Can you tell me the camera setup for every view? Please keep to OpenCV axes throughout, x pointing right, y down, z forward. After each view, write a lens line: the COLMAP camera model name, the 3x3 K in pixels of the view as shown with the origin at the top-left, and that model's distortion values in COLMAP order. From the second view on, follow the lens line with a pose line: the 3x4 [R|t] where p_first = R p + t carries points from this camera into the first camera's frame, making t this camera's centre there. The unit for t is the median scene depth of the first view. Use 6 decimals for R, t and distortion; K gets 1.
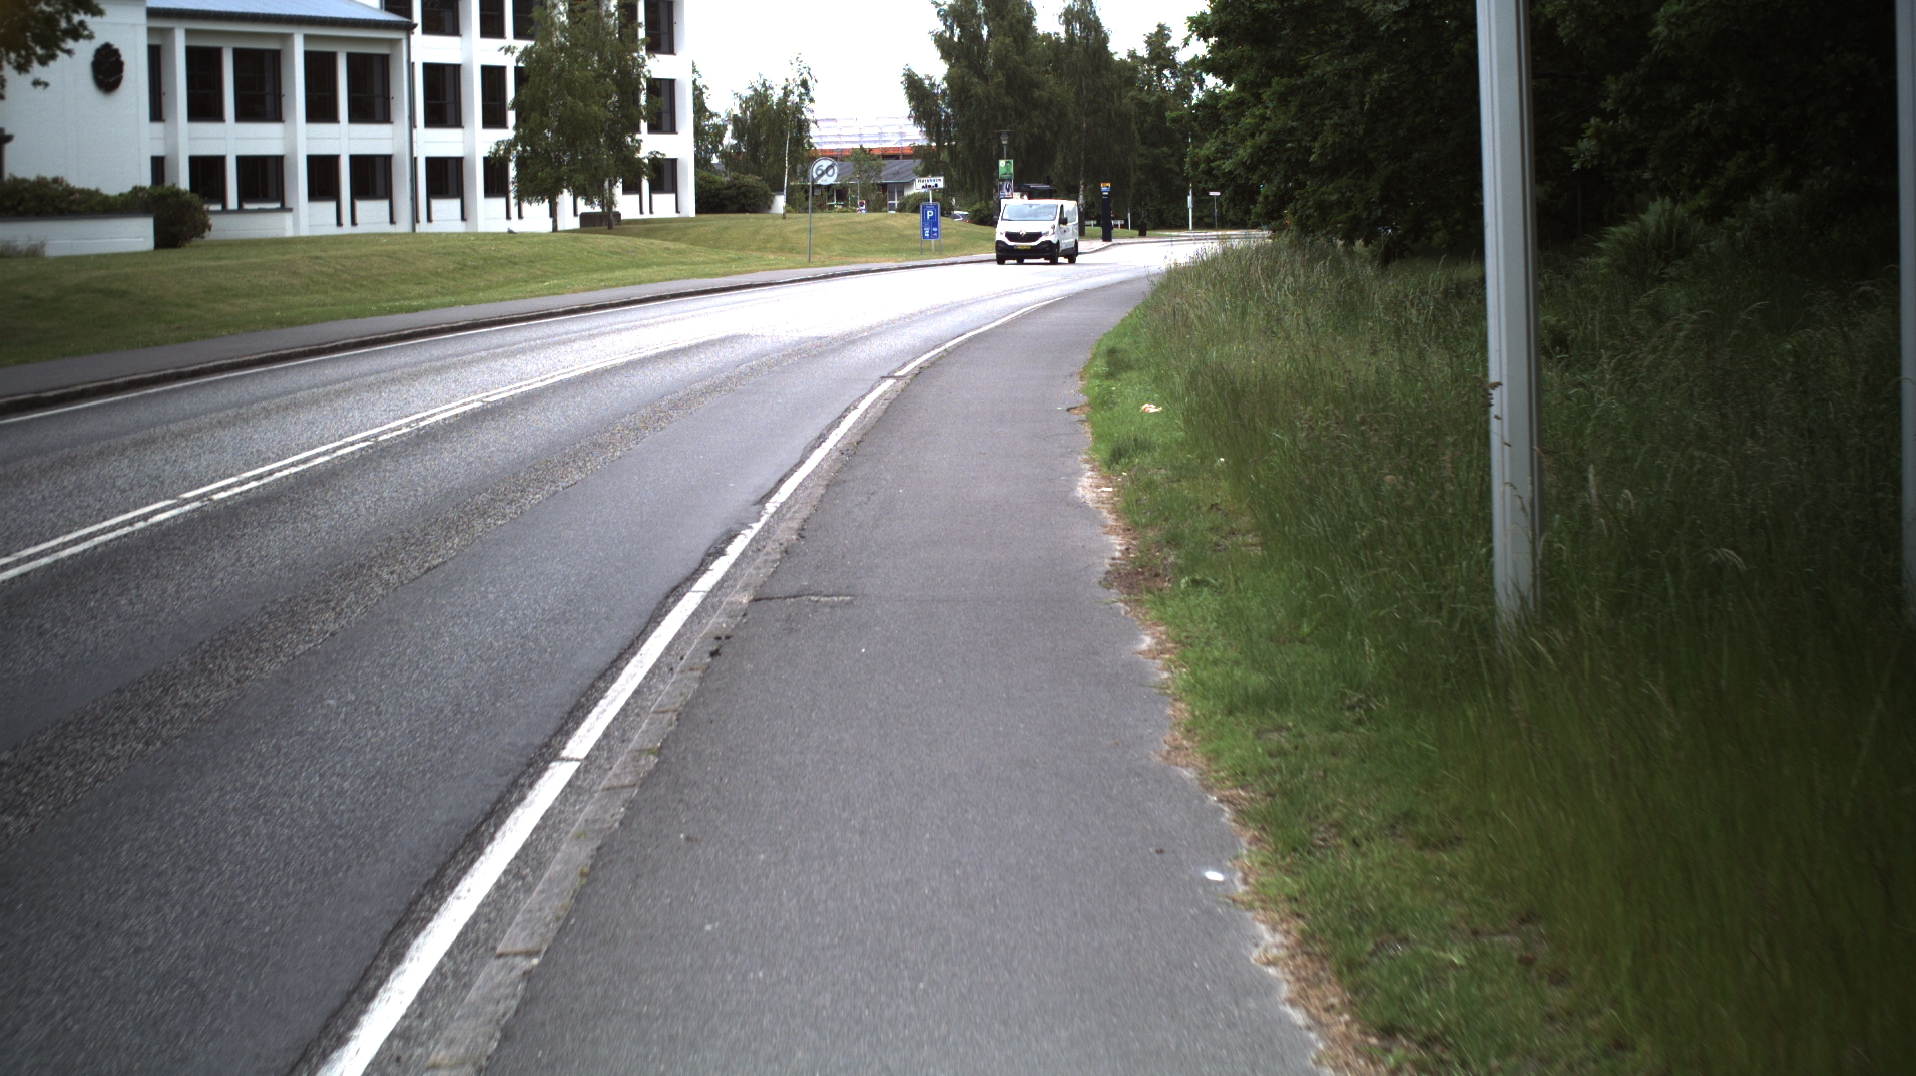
lens RADIAL K [[3328.5, 0, 958.0], [0, 3328.5, 538.0], [0, 0, 1]] dist [-0.327765, 0.621996]
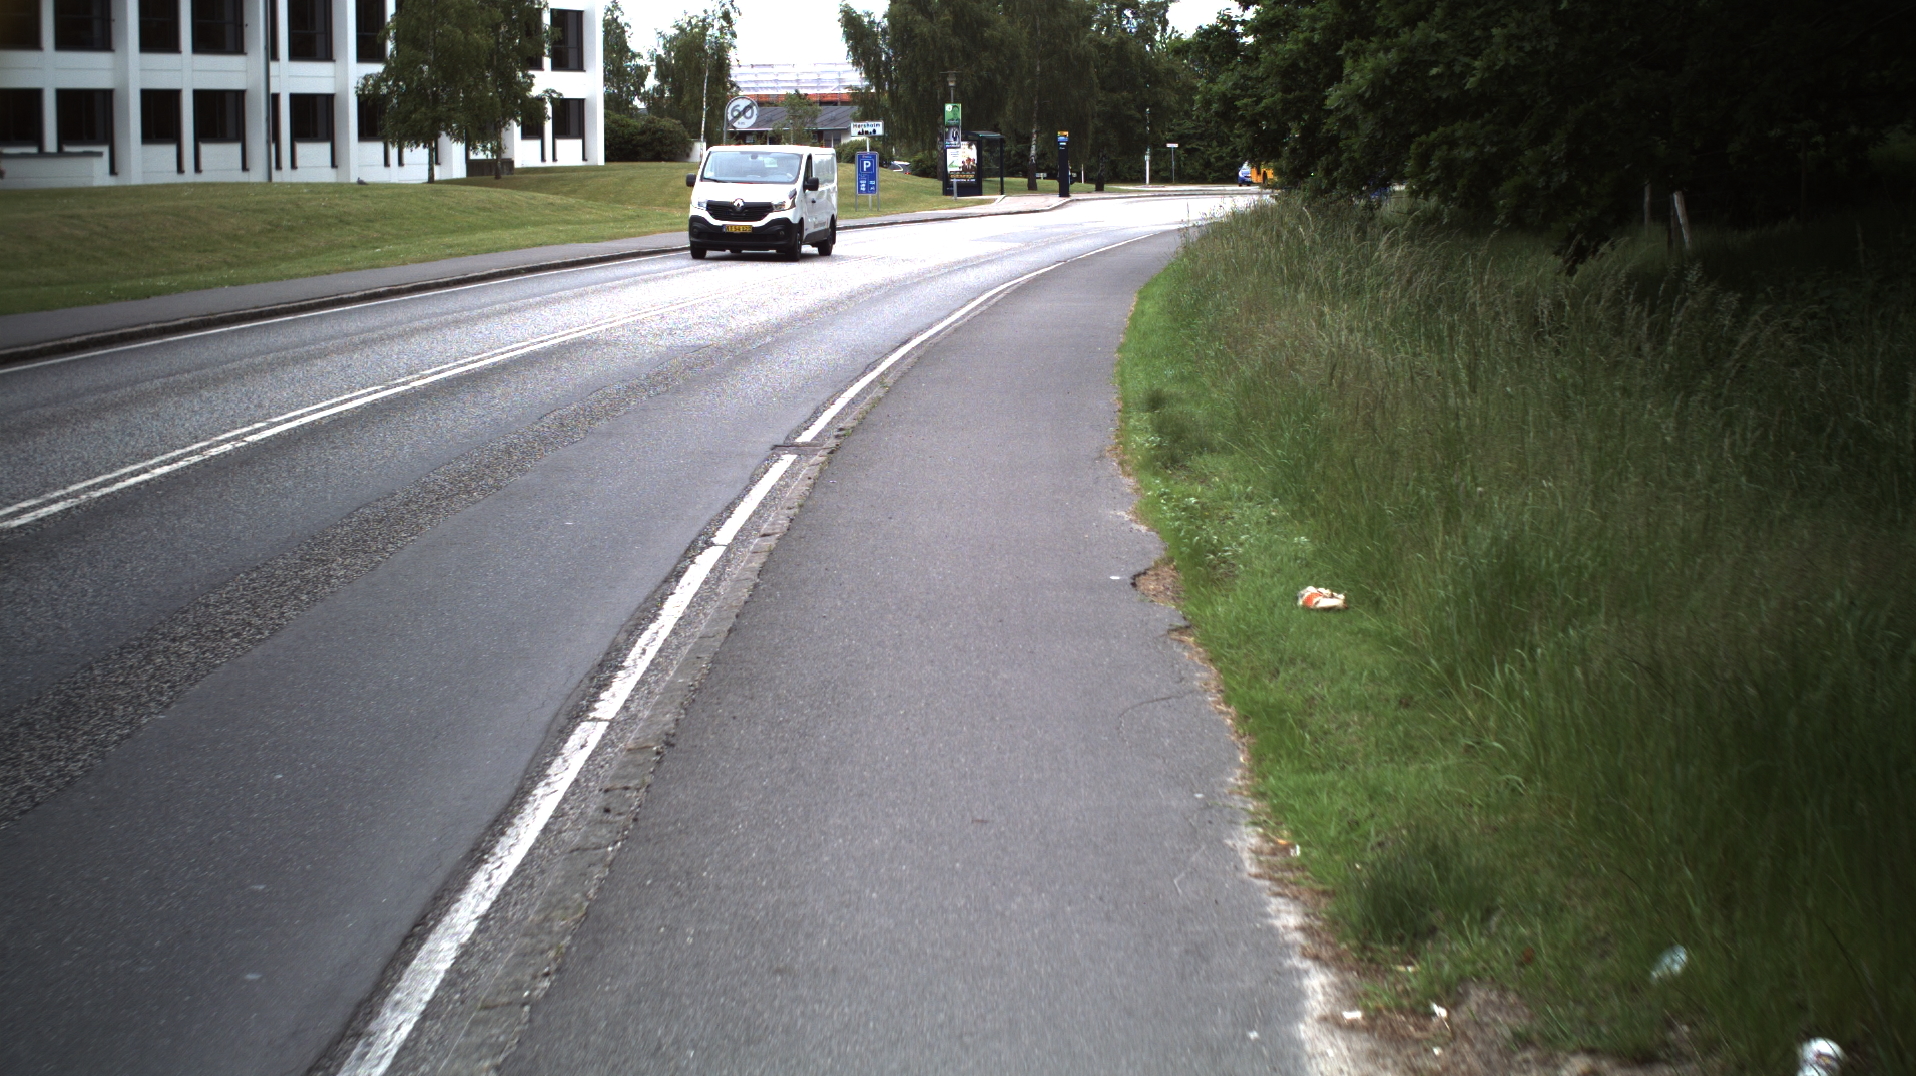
lens RADIAL K [[3328.5, 0, 958.0], [0, 3328.5, 538.0], [0, 0, 1]] dist [-0.327765, 0.621996]
pose [[0.999769, 0.009355, 0.019372, -0.000450], [-0.009645, 0.999842, 0.014952, -0.012324], [-0.019229, -0.015135, 0.999701, 0.122227]]
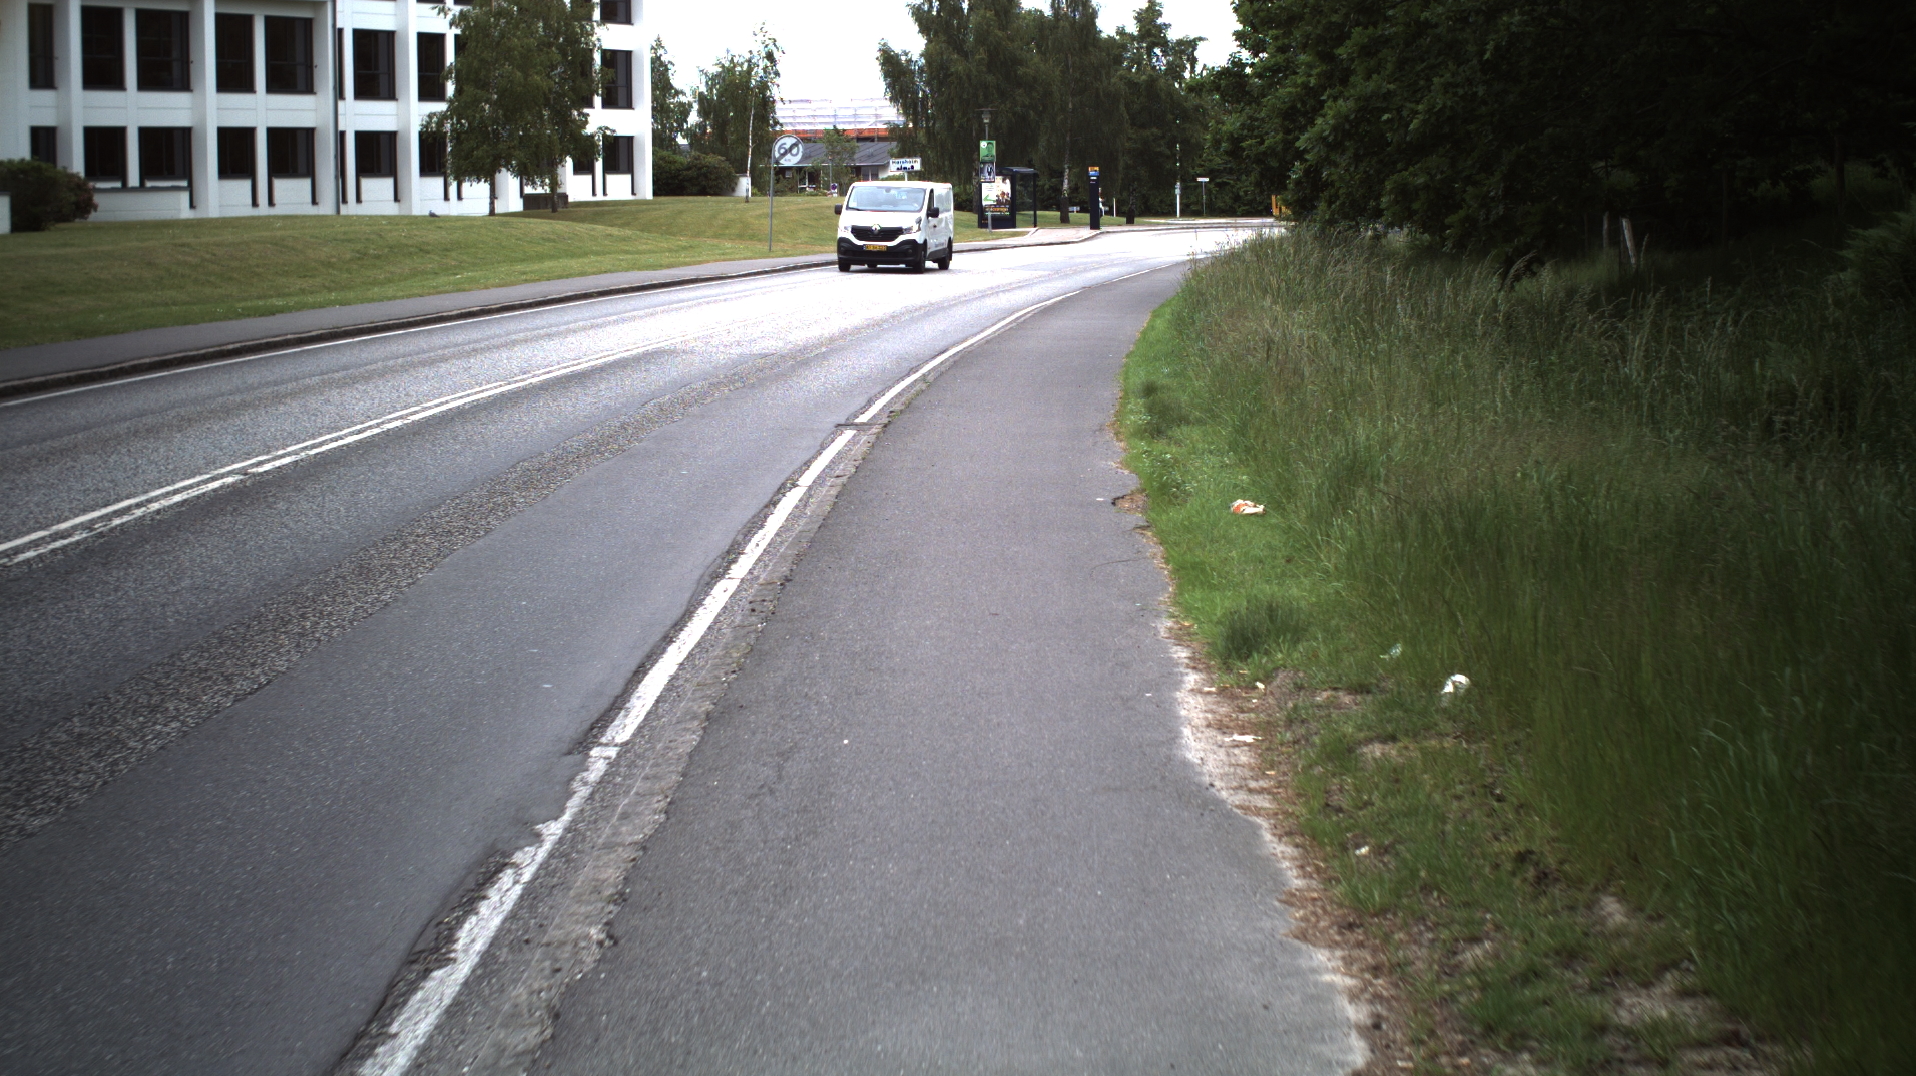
lens RADIAL K [[3328.5, 0, 958.0], [0, 3328.5, 538.0], [0, 0, 1]] dist [-0.327765, 0.621996]
pose [[0.999929, 0.008584, 0.008303, -0.000699], [-0.008623, 0.999952, 0.004703, -0.008148], [-0.008263, -0.004774, 0.999954, 0.081554]]
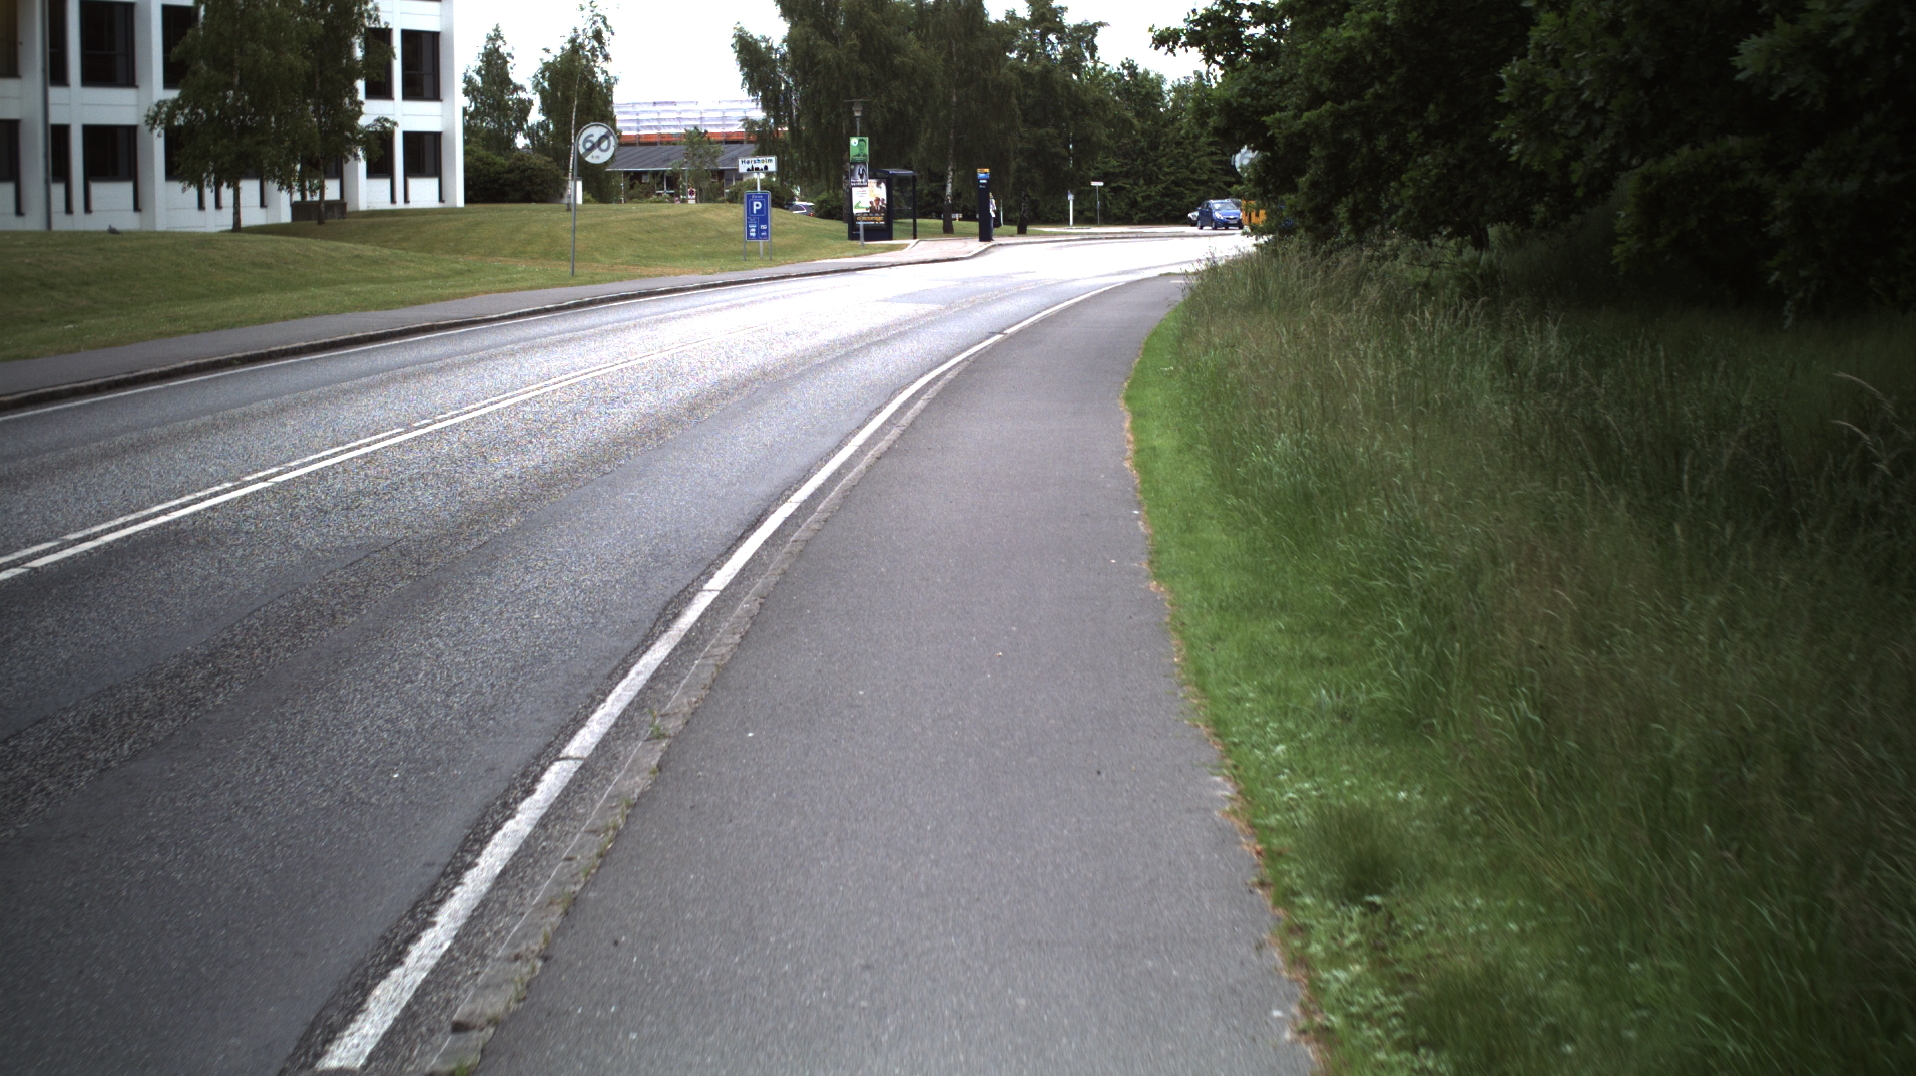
lens RADIAL K [[3328.5, 0, 958.0], [0, 3328.5, 538.0], [0, 0, 1]] dist [-0.327765, 0.621996]
pose [[0.998941, 0.005426, 0.045693, 0.002819], [-0.005558, 0.999981, 0.002745, -0.024397], [-0.045677, -0.002996, 0.998952, 0.244017]]
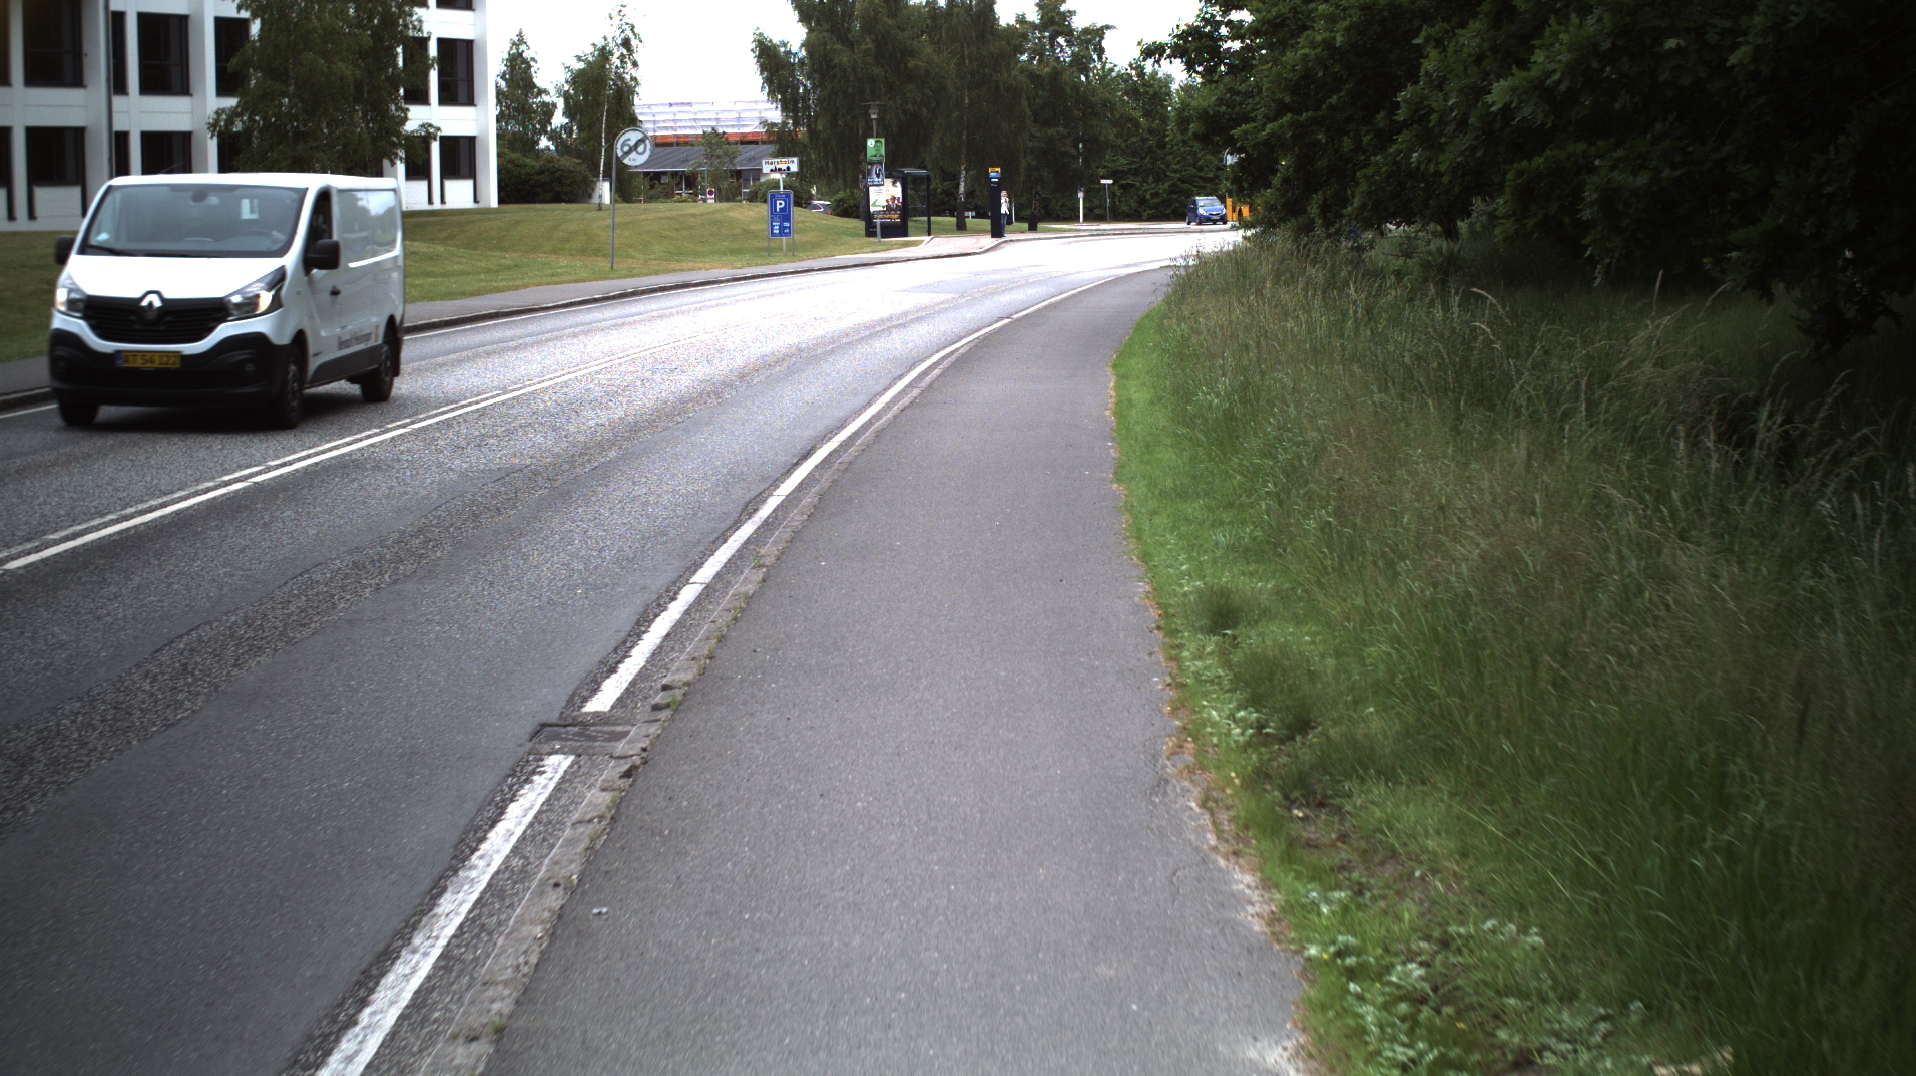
lens RADIAL K [[3328.5, 0, 958.0], [0, 3328.5, 538.0], [0, 0, 1]] dist [-0.327765, 0.621996]
pose [[0.999156, 0.000137, 0.041075, 0.001291], [-0.000268, 0.999995, 0.003192, -0.020260], [-0.041074, -0.003201, 0.999151, 0.203628]]
